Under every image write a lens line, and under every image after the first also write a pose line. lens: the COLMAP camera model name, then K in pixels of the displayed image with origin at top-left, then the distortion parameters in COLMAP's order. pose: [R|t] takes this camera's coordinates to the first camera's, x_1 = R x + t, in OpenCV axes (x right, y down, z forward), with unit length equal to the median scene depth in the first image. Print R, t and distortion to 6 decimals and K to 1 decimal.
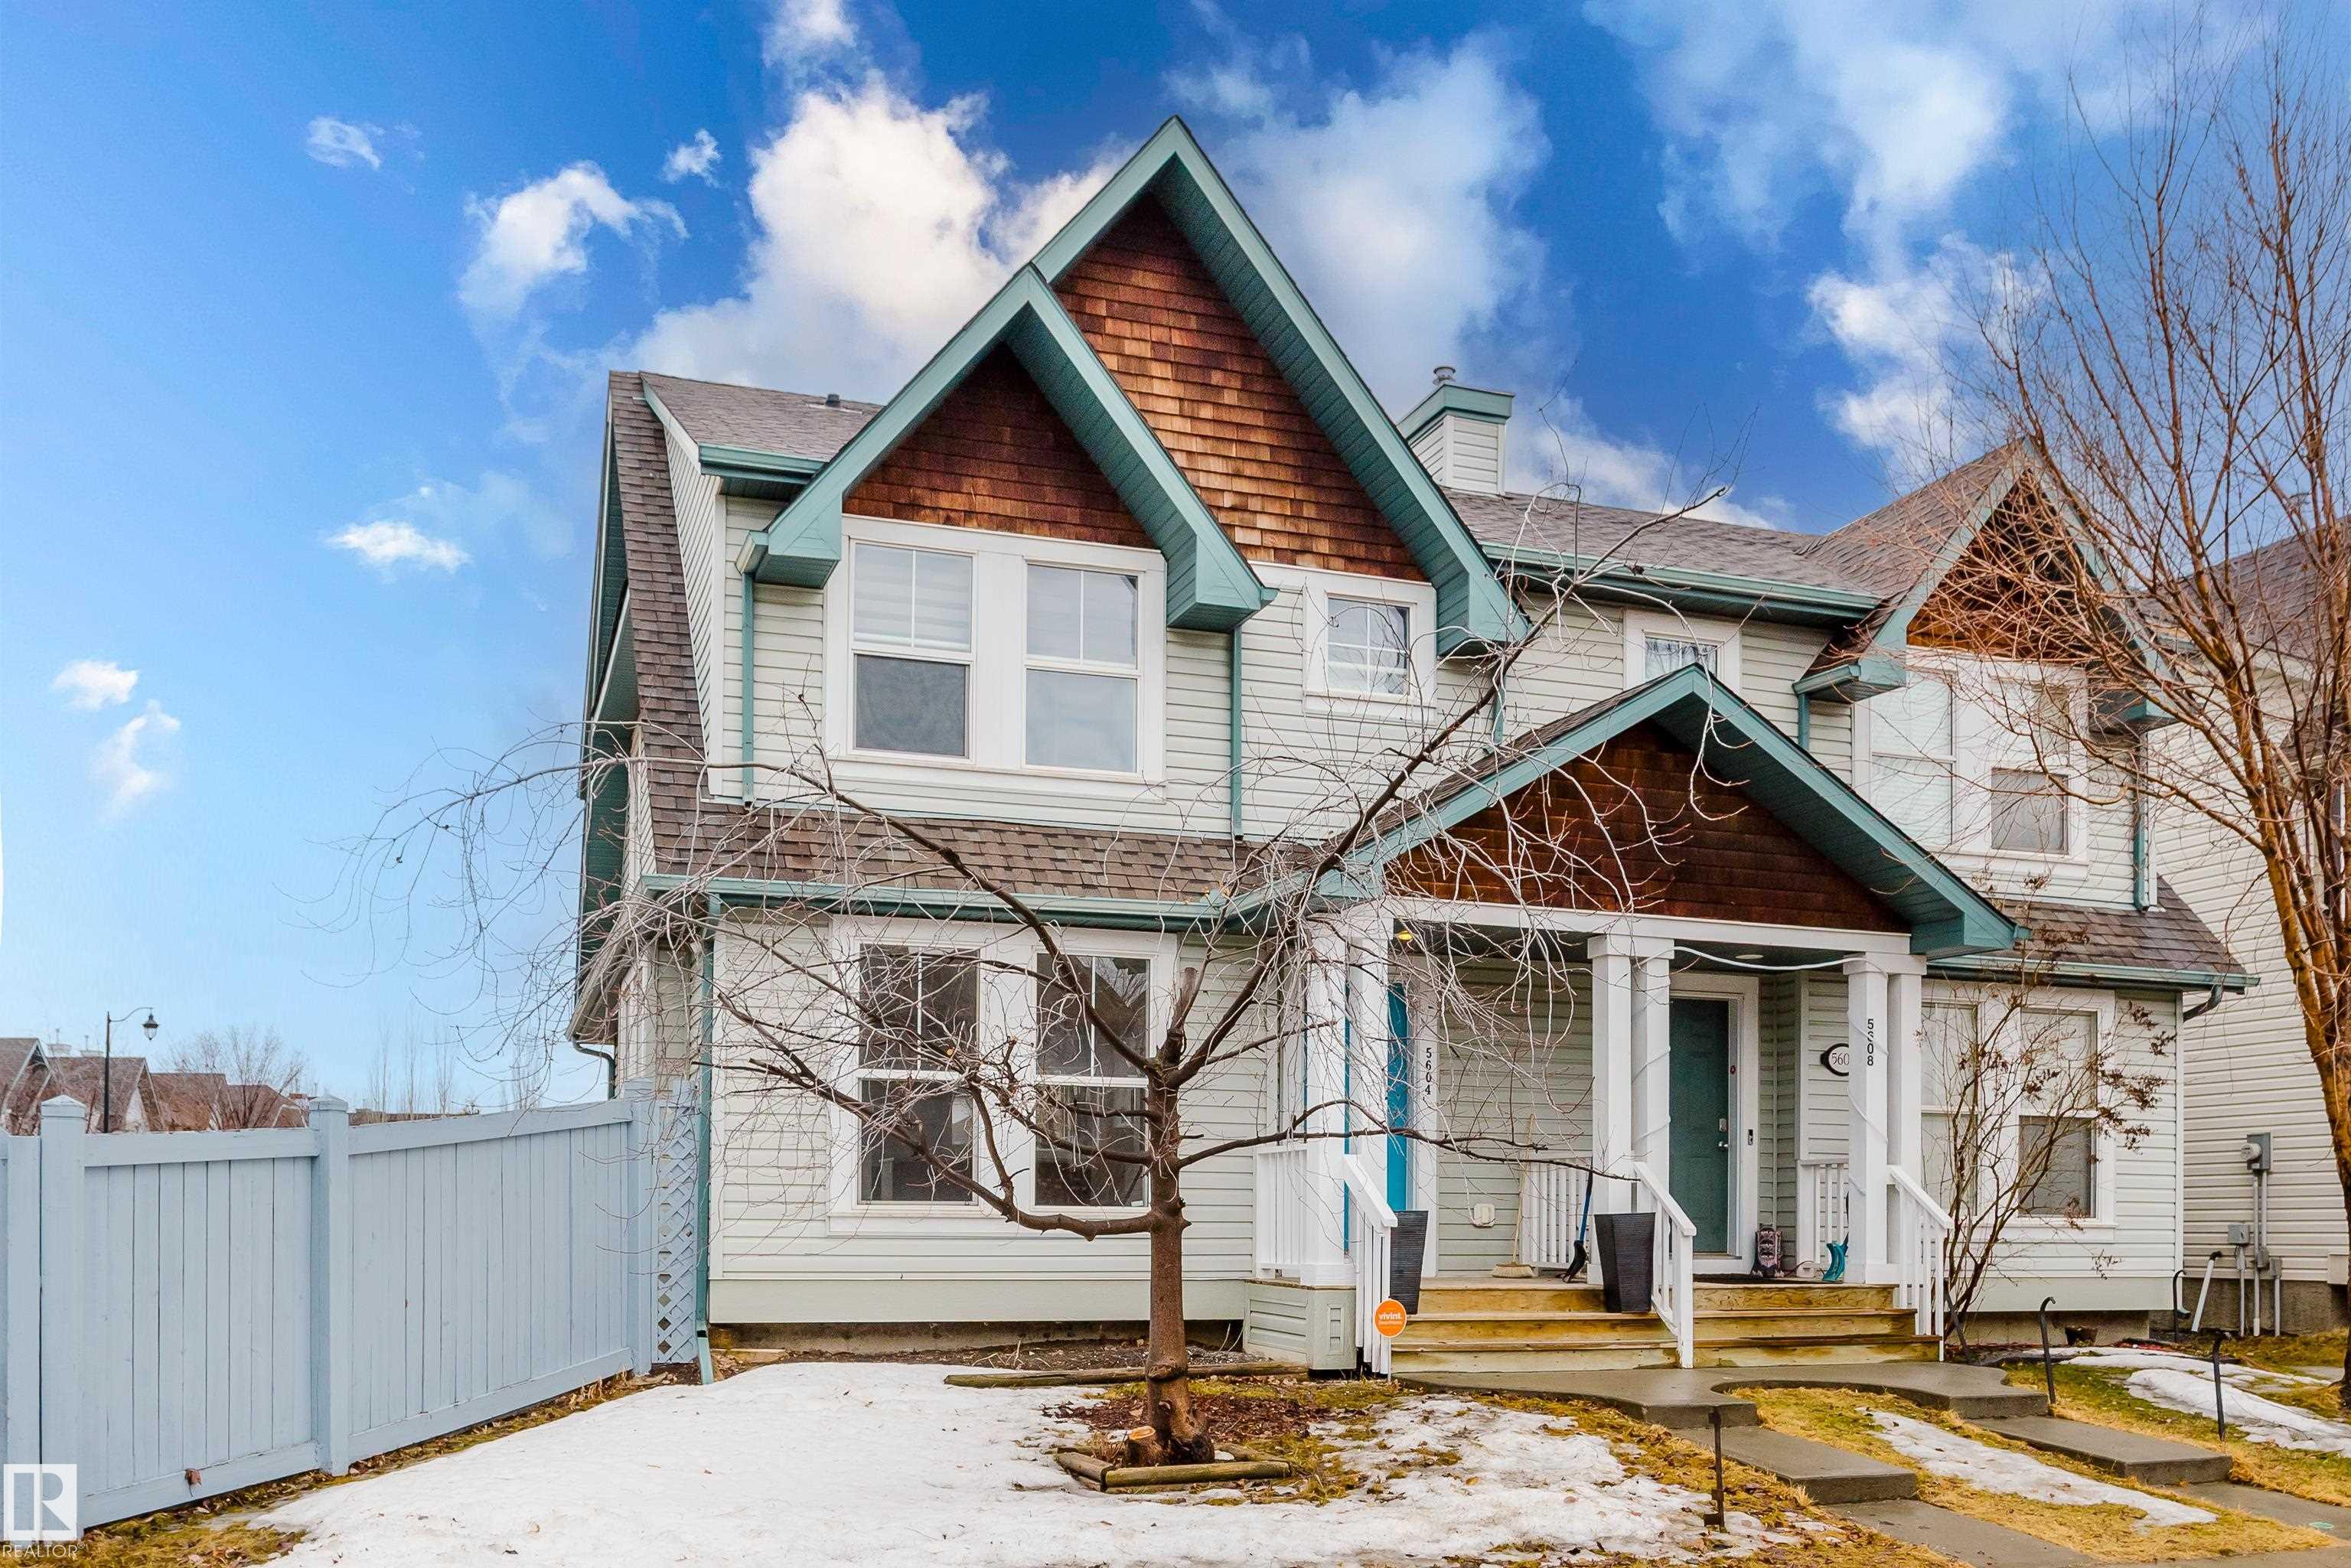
lens RADIAL K [[1143.7, 0, 1175.5], [0, 1143.7, 784.0], [0, 0, 1]] dist [-0.000730, -0.000215]
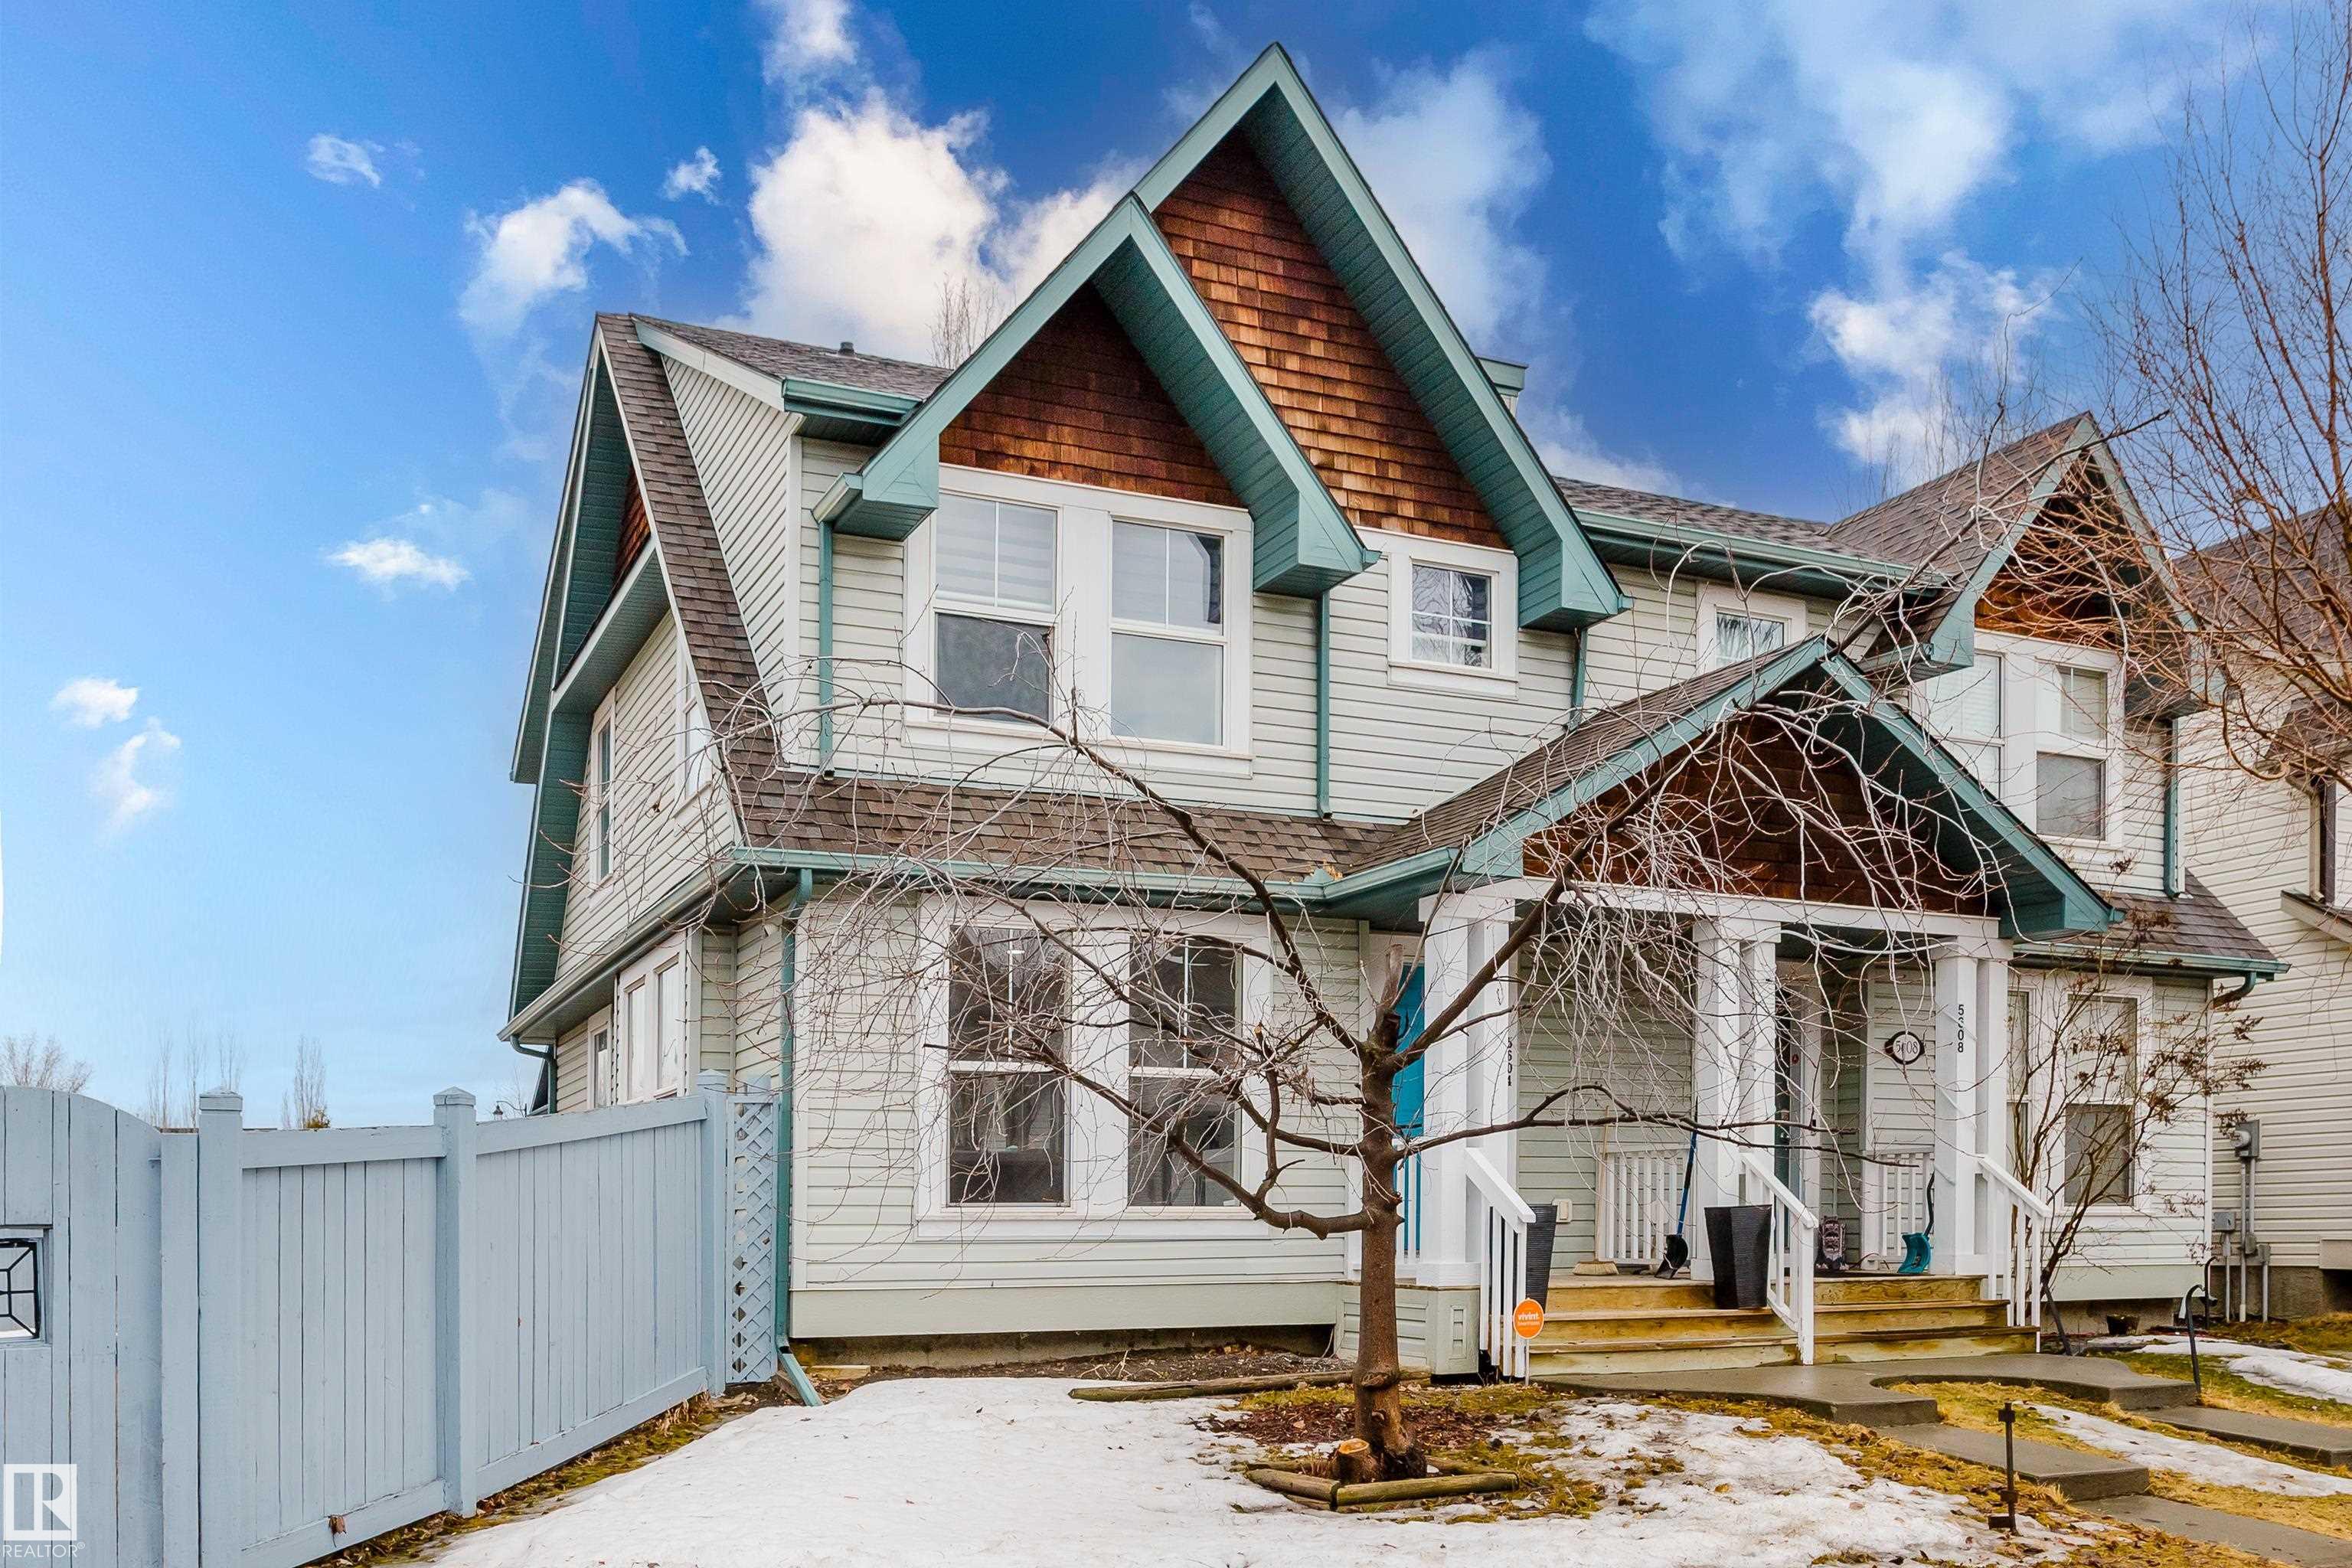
lens RADIAL K [[1182.6, 0, 1176.0], [0, 1182.6, 784.0], [0, 0, 1]] dist [-0.000191, -0.000471]
pose [[0.998511, 0.005518, 0.054272, -0.130927], [-0.005955, 0.999951, 0.007904, 0.014895], [-0.054226, -0.008216, 0.998495, 0.033614]]
